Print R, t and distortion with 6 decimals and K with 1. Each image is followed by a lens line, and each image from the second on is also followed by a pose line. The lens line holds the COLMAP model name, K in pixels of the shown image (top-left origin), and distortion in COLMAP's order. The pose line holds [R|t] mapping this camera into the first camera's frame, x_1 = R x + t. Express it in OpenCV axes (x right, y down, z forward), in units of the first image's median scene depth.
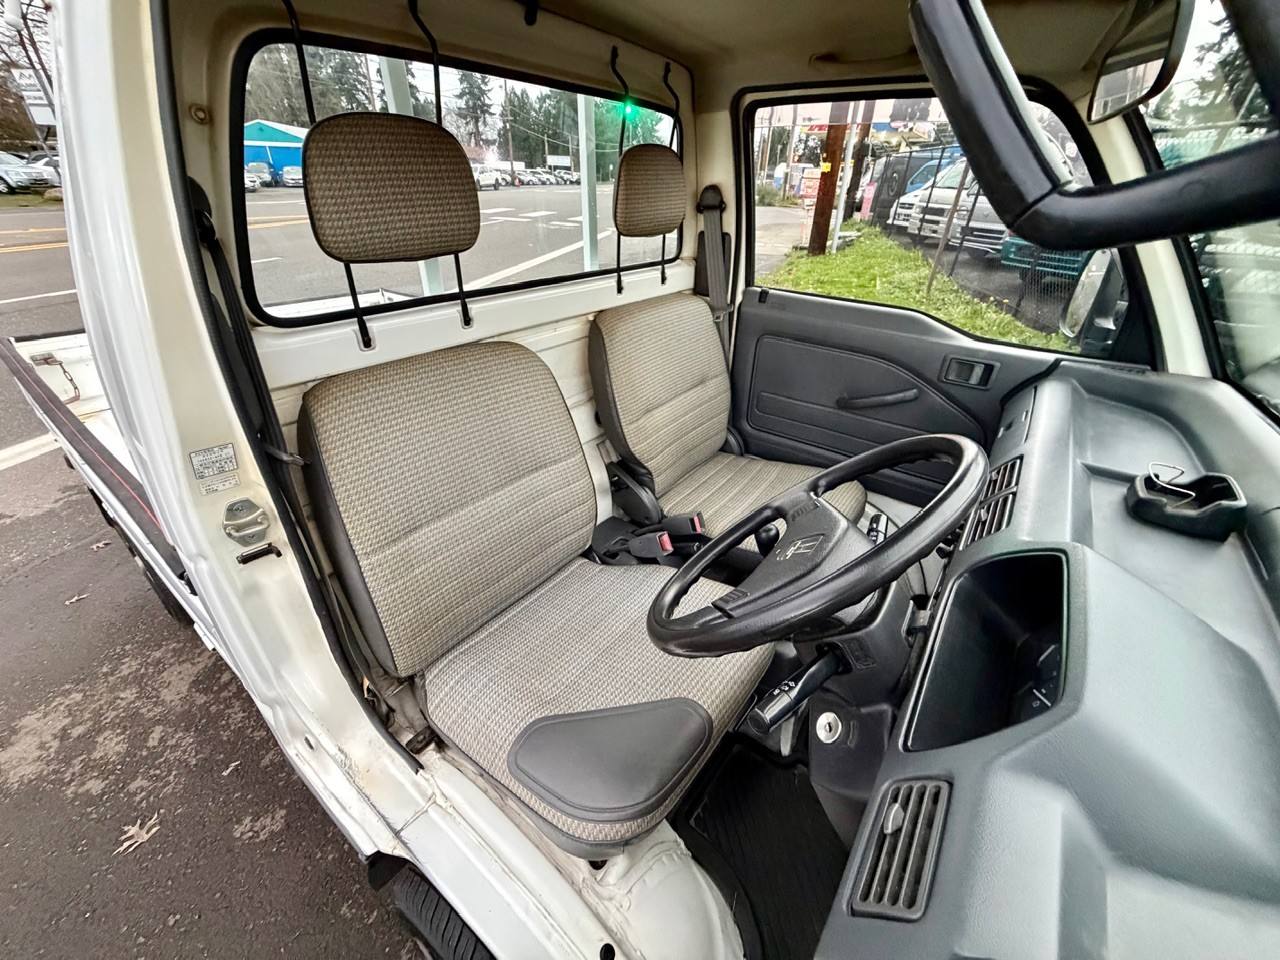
lens RADIAL K [[507.3, 0, 642.0], [0, 507.3, 476.5], [0, 0, 1]] dist [-0.002452, 0.000736]
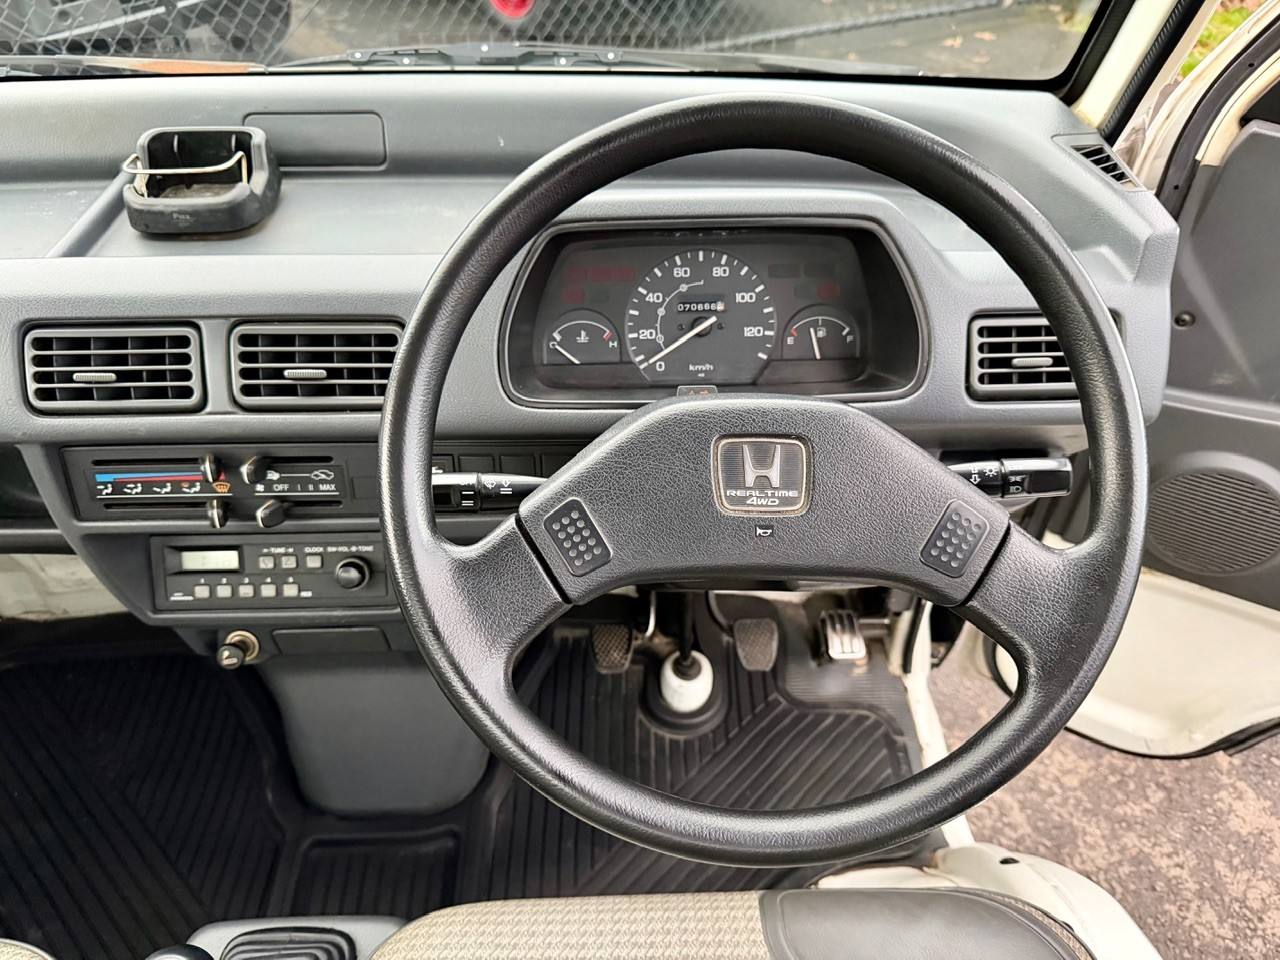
lens RADIAL K [[907.6, 0, 653.3], [0, 907.6, 491.0], [0, 0, 1]] dist [0.038665, -0.053270]
pose [[-0.628668, -0.533260, 0.566048, -0.037113], [0.367025, 0.438259, 0.820501, -0.190565], [-0.685616, 0.723577, -0.079800, 0.373398]]
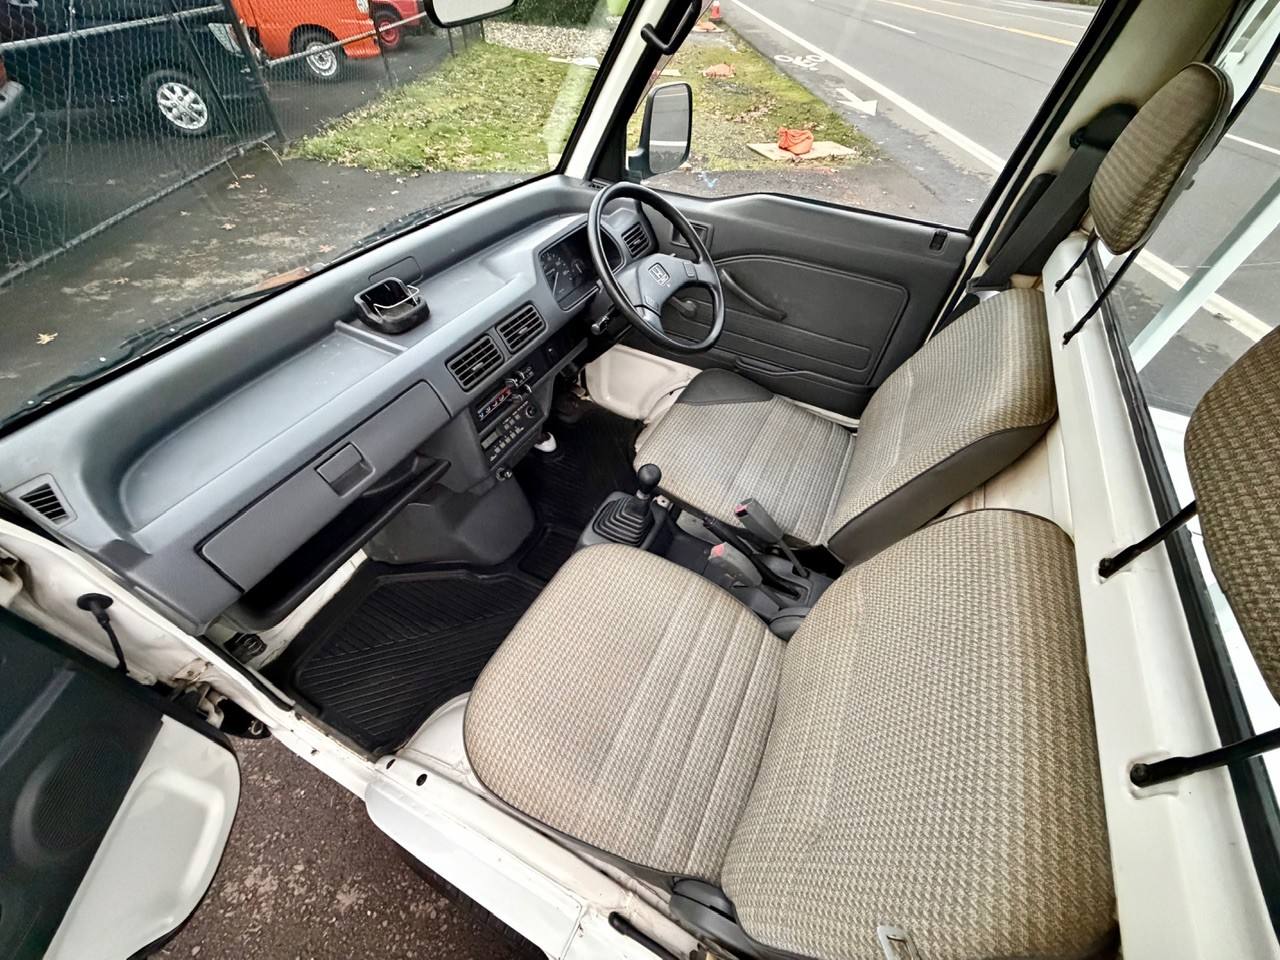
lens RADIAL K [[507.3, 0, 619.2], [0, 507.3, 473.5], [0, 0, 1]] dist [-0.002452, 0.000736]
pose [[-0.985322, 0.077071, -0.152320, 0.267842], [-0.129068, 0.247645, 0.960215, -0.489068], [0.111726, 0.965781, -0.234063, 0.705252]]
